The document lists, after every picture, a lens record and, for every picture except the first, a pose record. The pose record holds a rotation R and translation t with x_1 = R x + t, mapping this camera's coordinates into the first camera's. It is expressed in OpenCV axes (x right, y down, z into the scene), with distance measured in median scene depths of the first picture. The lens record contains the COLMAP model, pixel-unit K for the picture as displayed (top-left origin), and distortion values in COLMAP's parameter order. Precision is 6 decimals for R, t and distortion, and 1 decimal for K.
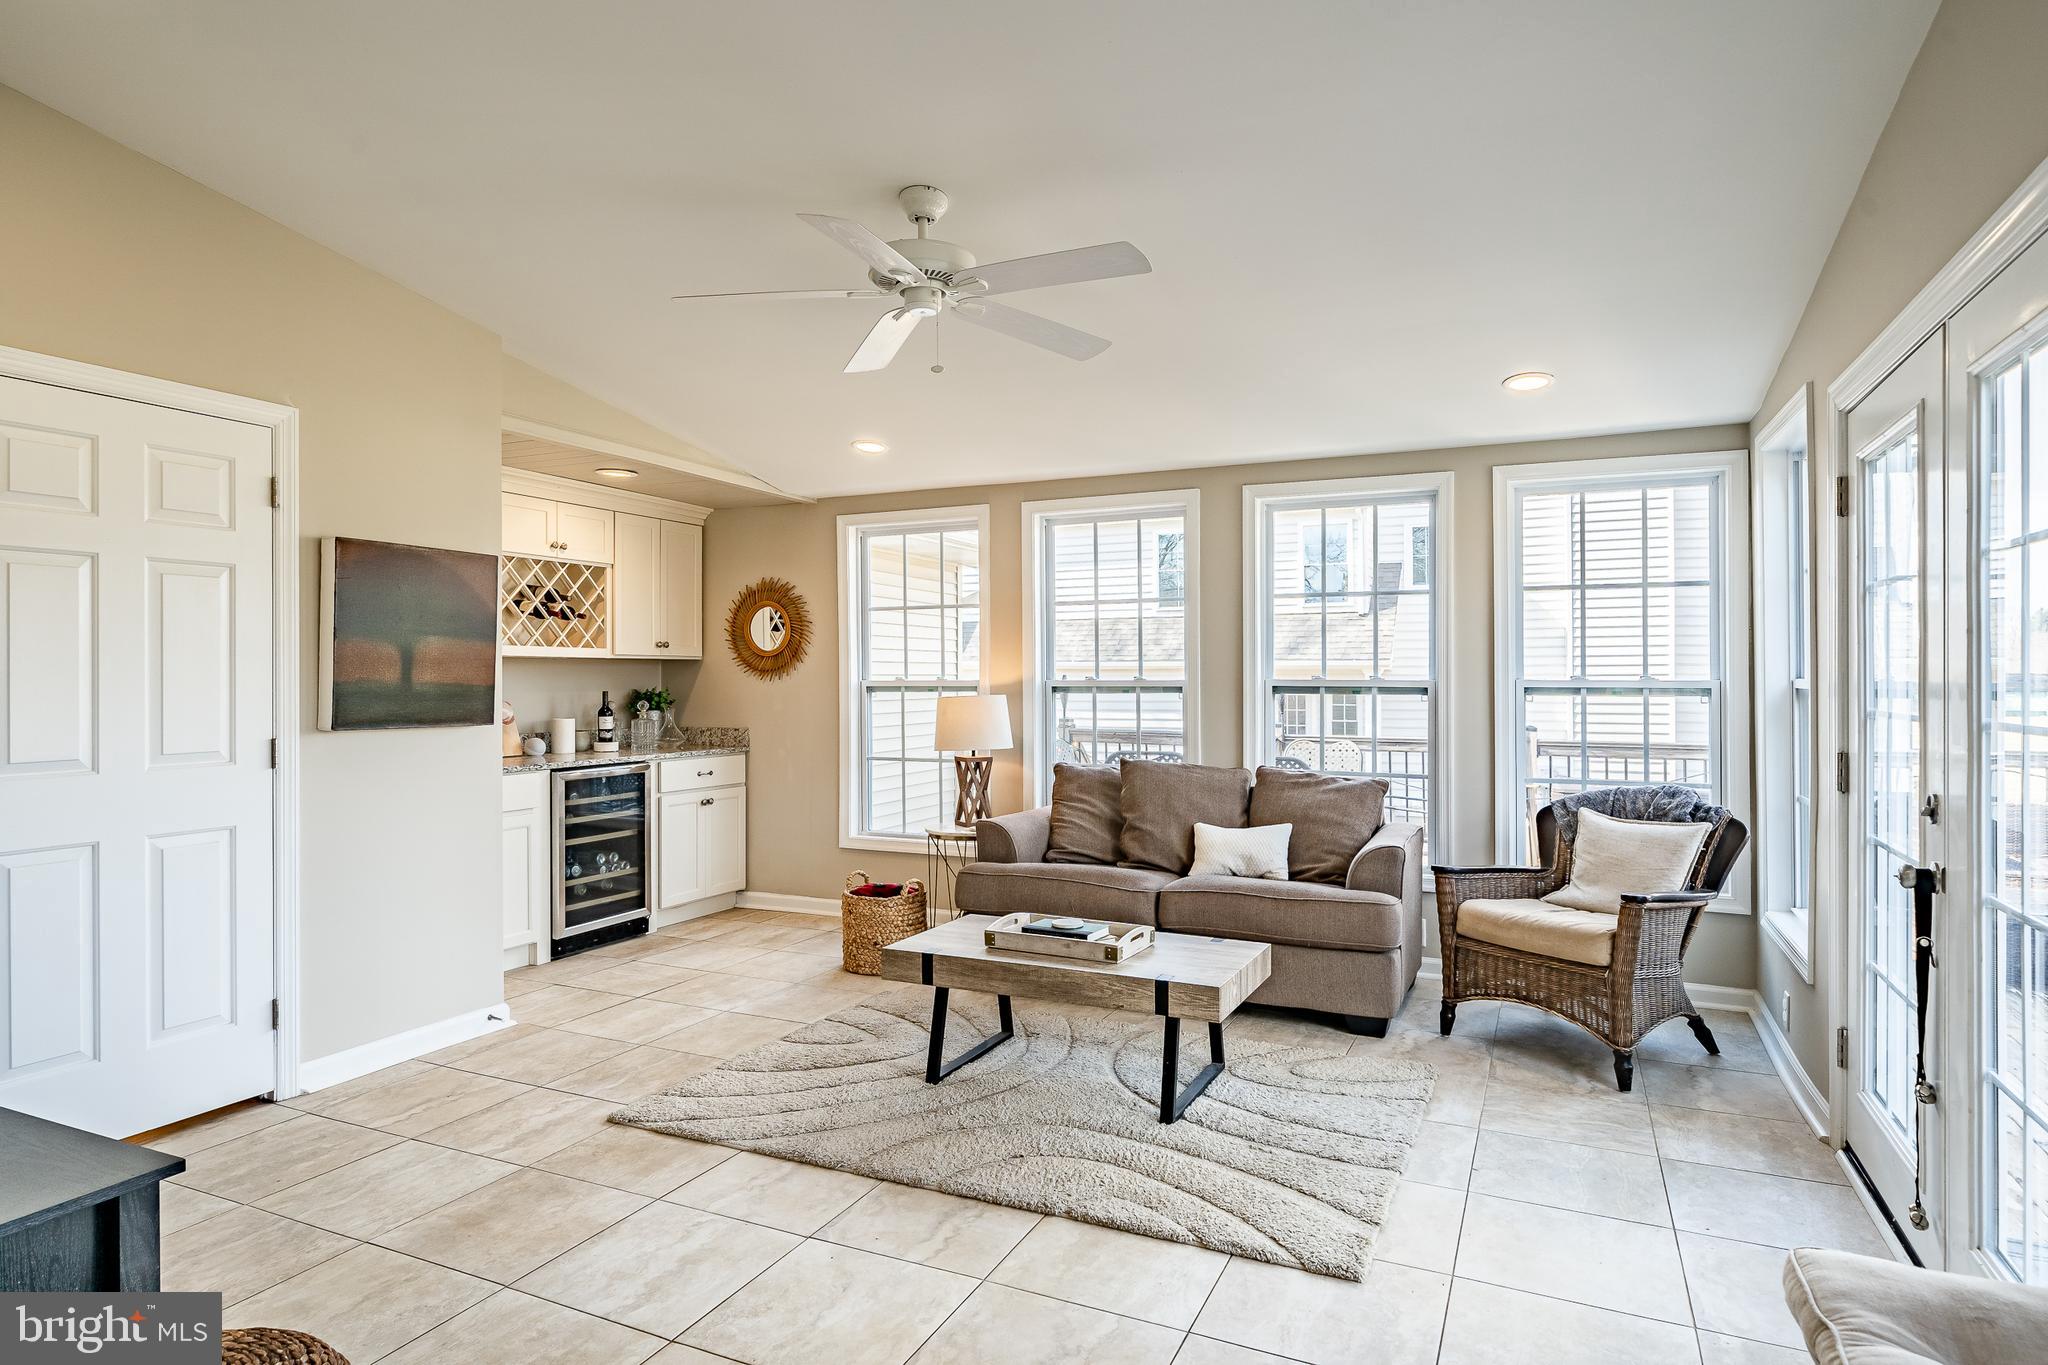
lens RADIAL K [[1167.1, 0, 1039.3], [0, 1167.1, 682.5], [0, 0, 1]] dist [-0.009976, 0.004316]
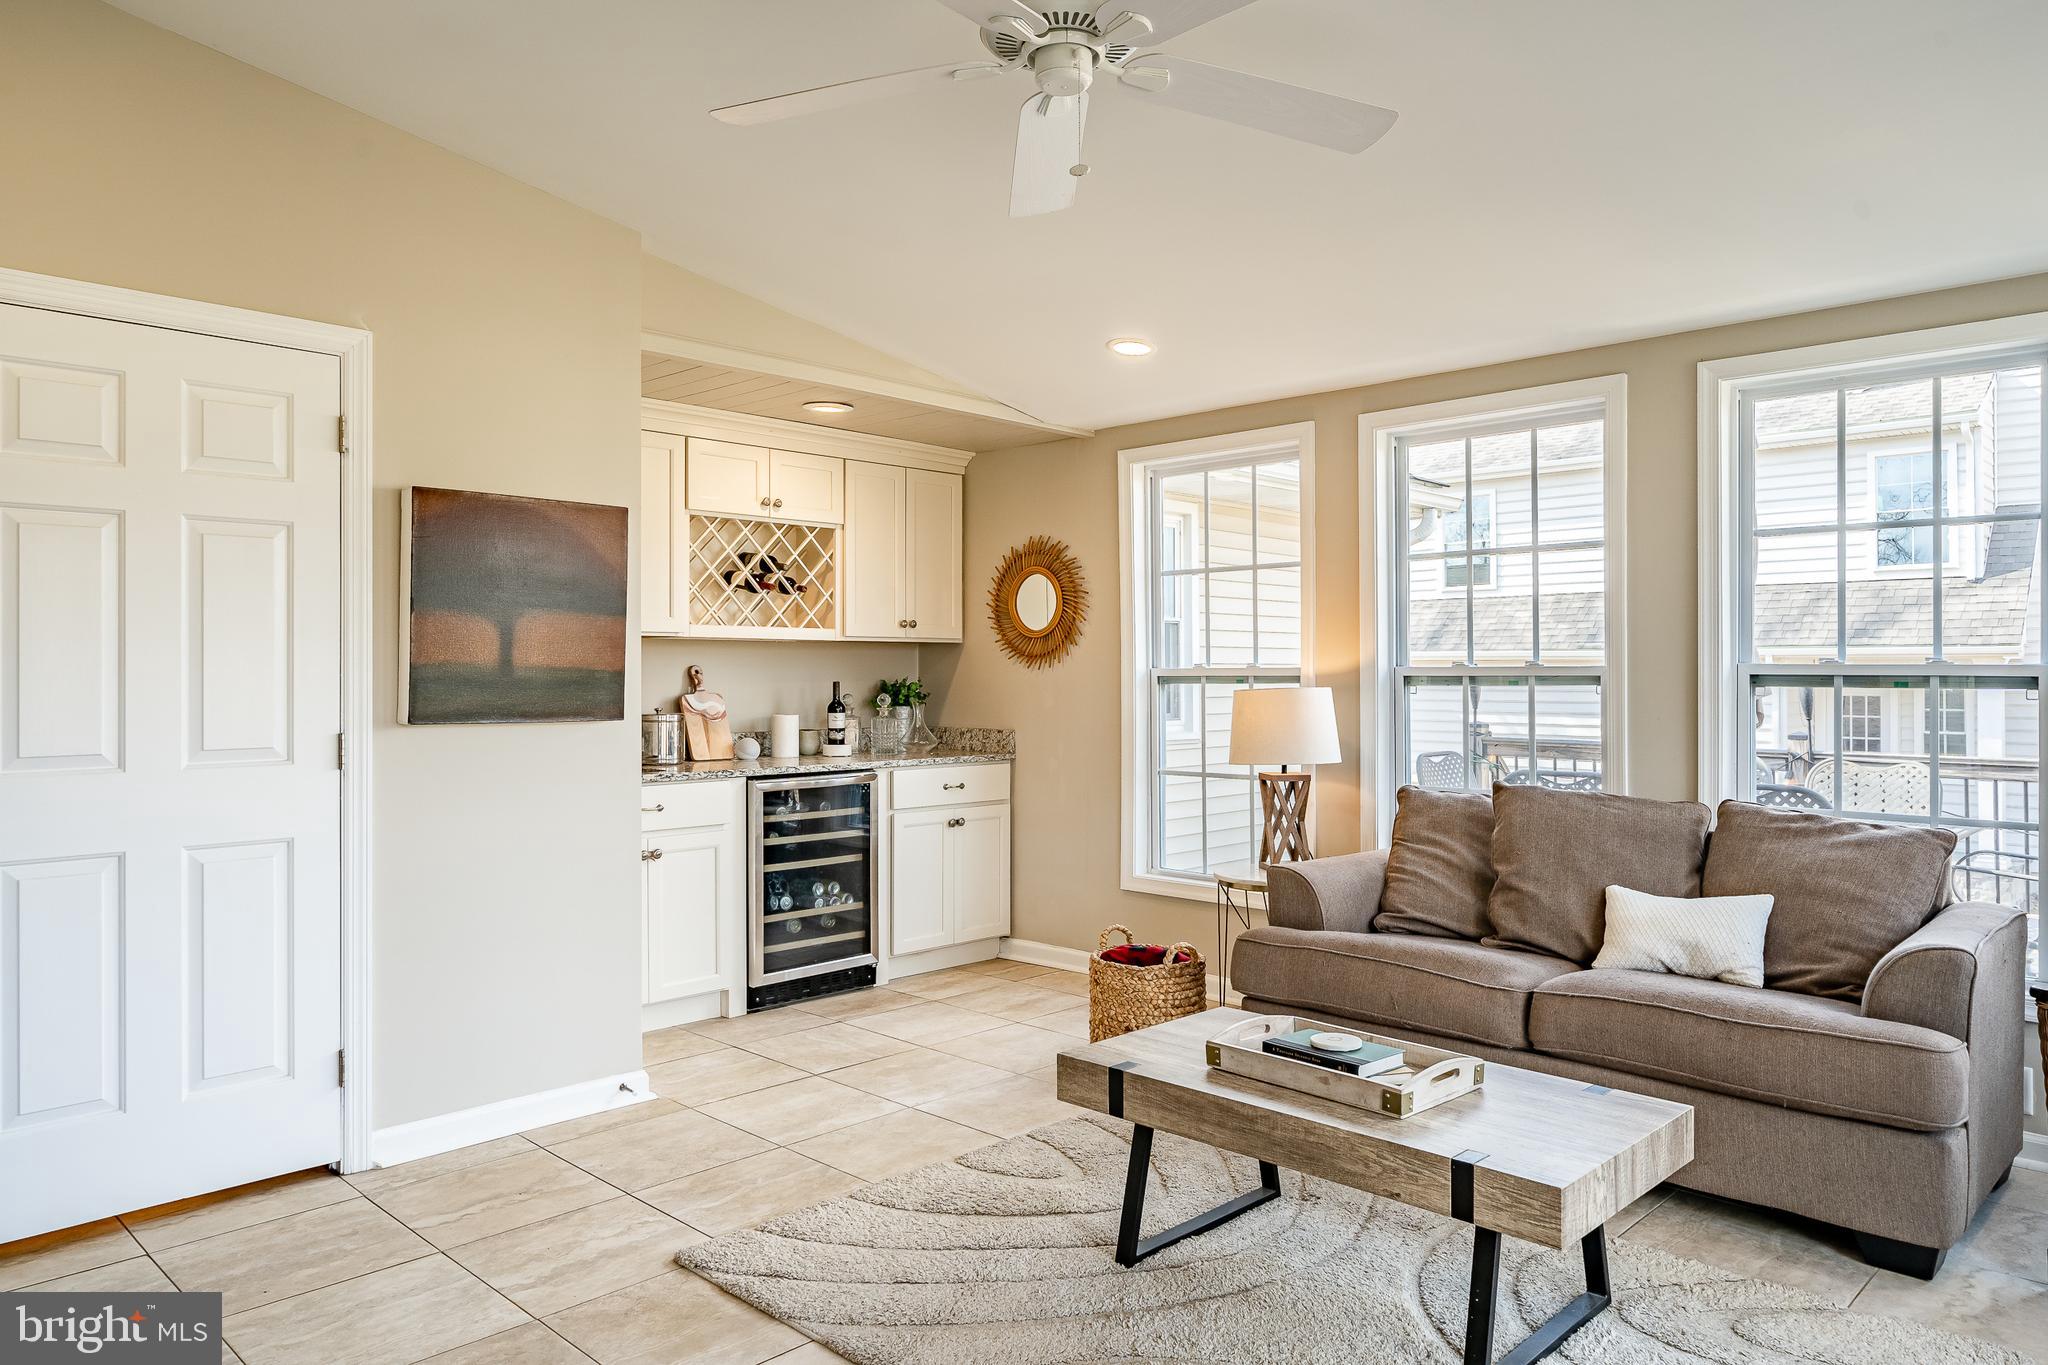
lens RADIAL K [[1364.1, 0, 1022.9], [0, 1364.1, 677.8], [0, 0, 1]] dist [-0.005551, 0.003818]
pose [[0.940097, 0.000762, -0.340905, 0.086478], [-0.001120, 0.999999, -0.000854, 0.006392], [0.340904, 0.001185, 0.940097, 0.179221]]
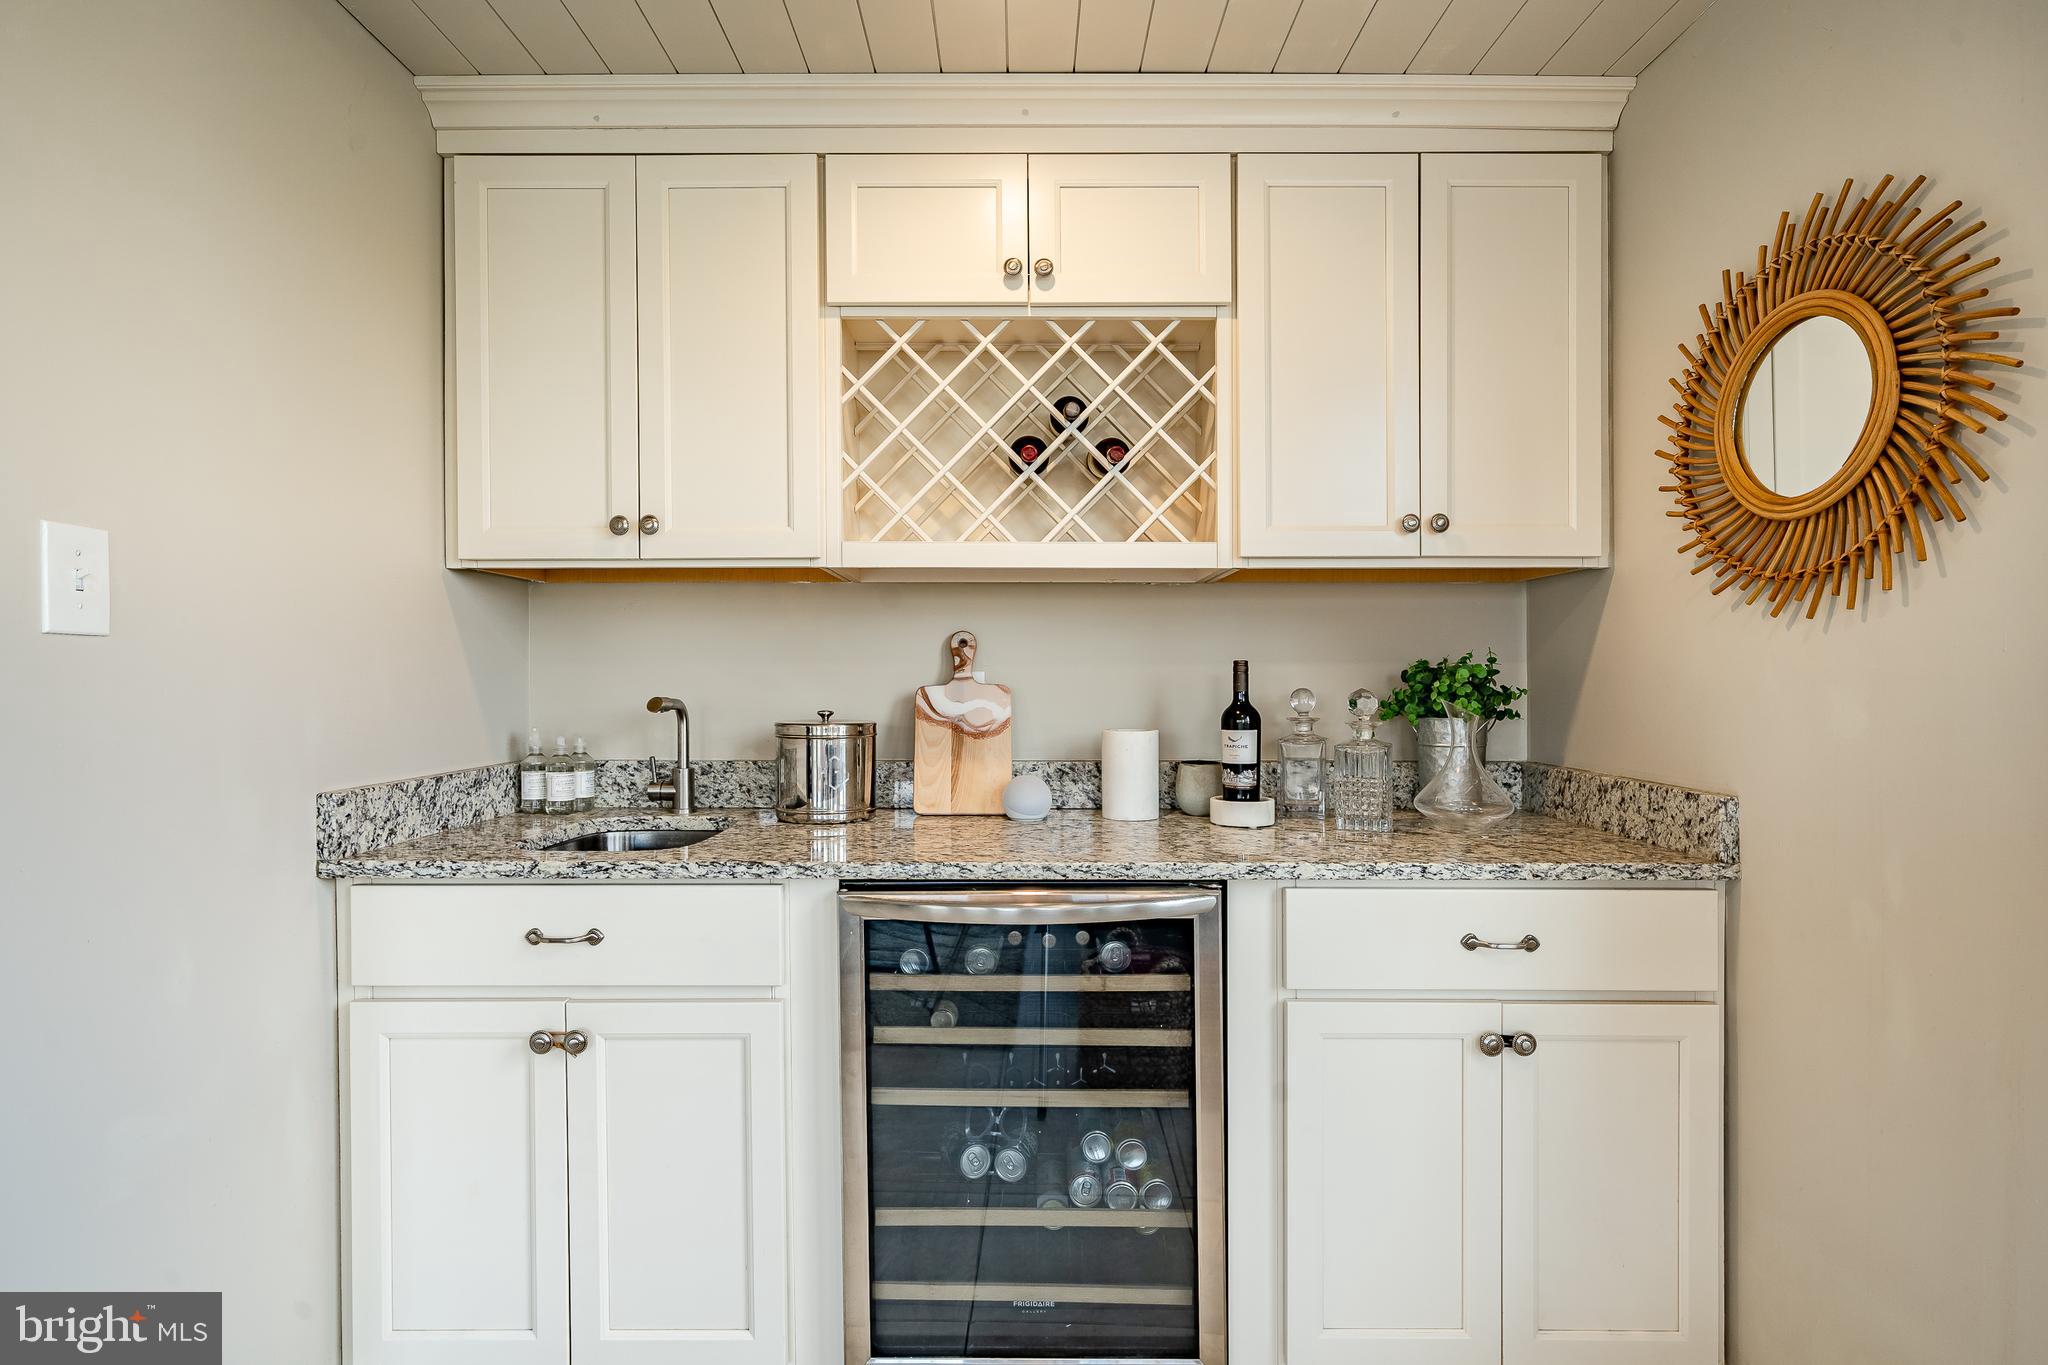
lens RADIAL K [[954.7, 0, 1038.0], [0, 954.7, 671.6], [0, 0, 1]] dist [-0.002129, 0.001038]
pose [[0.399999, -0.006649, -0.916491, -0.140013], [-0.003246, 0.999957, -0.008671, 0.016157], [0.916510, 0.006443, 0.399961, 0.966234]]
